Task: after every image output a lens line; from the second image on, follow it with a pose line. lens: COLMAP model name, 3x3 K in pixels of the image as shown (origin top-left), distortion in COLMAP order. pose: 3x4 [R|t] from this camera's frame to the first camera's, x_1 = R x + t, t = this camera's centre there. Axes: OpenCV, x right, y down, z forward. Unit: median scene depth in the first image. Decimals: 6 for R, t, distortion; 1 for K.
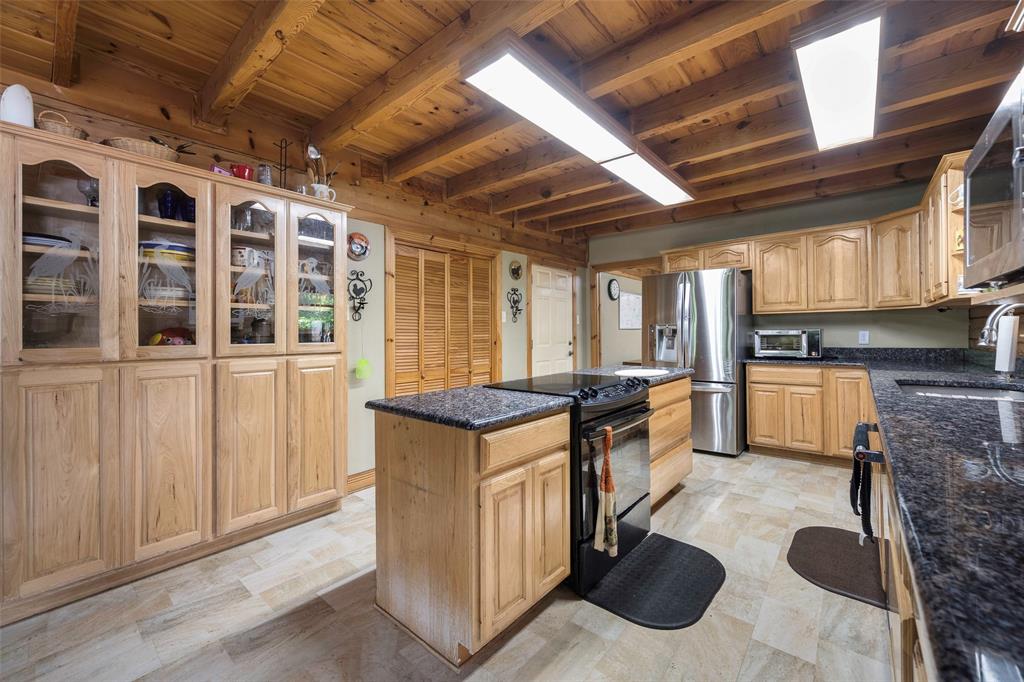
lens RADIAL K [[406.9, 0, 513.2], [0, 406.9, 333.8], [0, 0, 1]] dist [0.002664, 0.000345]
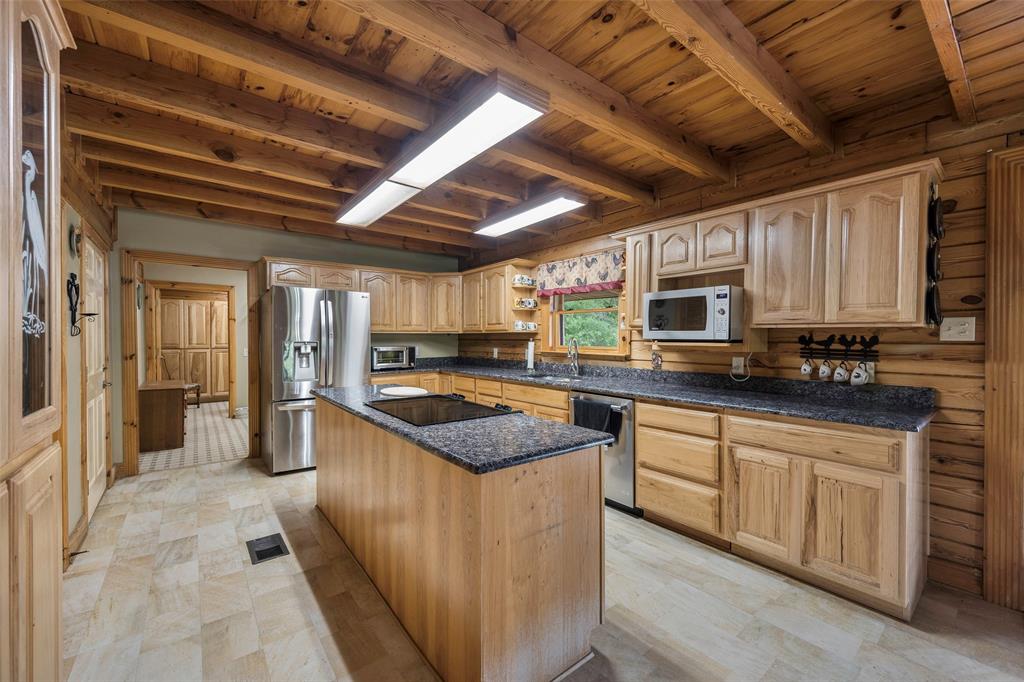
lens RADIAL K [[406.9, 0, 514.6], [0, 406.9, 342.3], [0, 0, 1]] dist [0.002664, 0.000345]
pose [[0.185656, -0.000600, 0.982615, -0.529304], [0.006331, 0.999980, -0.000586, -0.021403], [-0.982594, 0.006330, 0.185656, 0.410845]]
